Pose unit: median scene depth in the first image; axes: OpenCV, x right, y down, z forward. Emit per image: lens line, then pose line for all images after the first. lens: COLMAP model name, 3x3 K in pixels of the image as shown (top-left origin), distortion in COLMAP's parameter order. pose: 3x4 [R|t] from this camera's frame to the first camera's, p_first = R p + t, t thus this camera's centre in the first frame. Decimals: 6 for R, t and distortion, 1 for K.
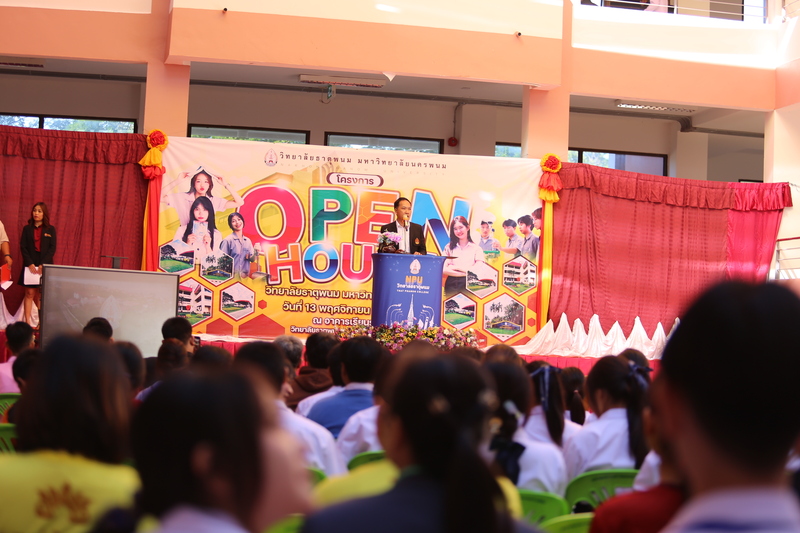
lens RADIAL K [[1637.0, 0, 400.8], [0, 1637.0, 272.1], [0, 0, 1]] dist [-0.245207, 0.000000]
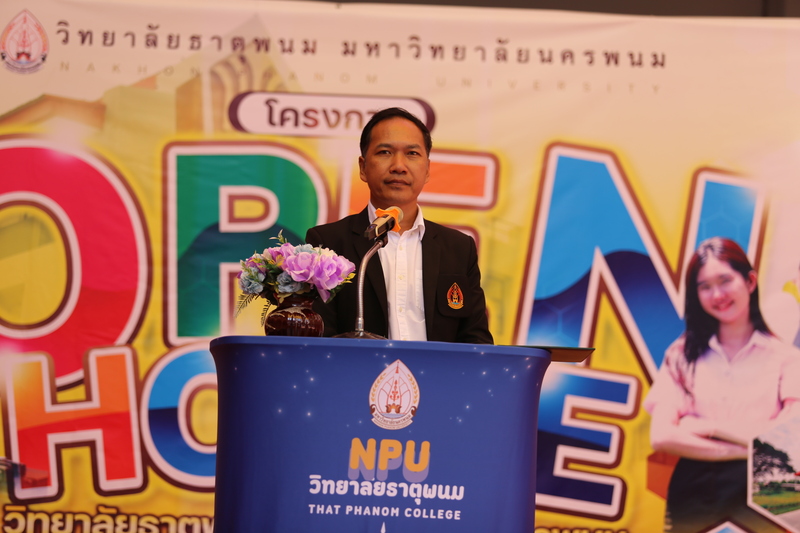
lens RADIAL K [[2933.4, 0, 406.5], [0, 2933.4, 260.6], [0, 0, 1]] dist [0.240867, 0.000000]
pose [[0.989803, -0.027777, -0.139711, 0.053577], [0.016629, 0.996629, -0.080343, 0.008274], [0.141471, 0.077201, 0.986928, 0.514339]]
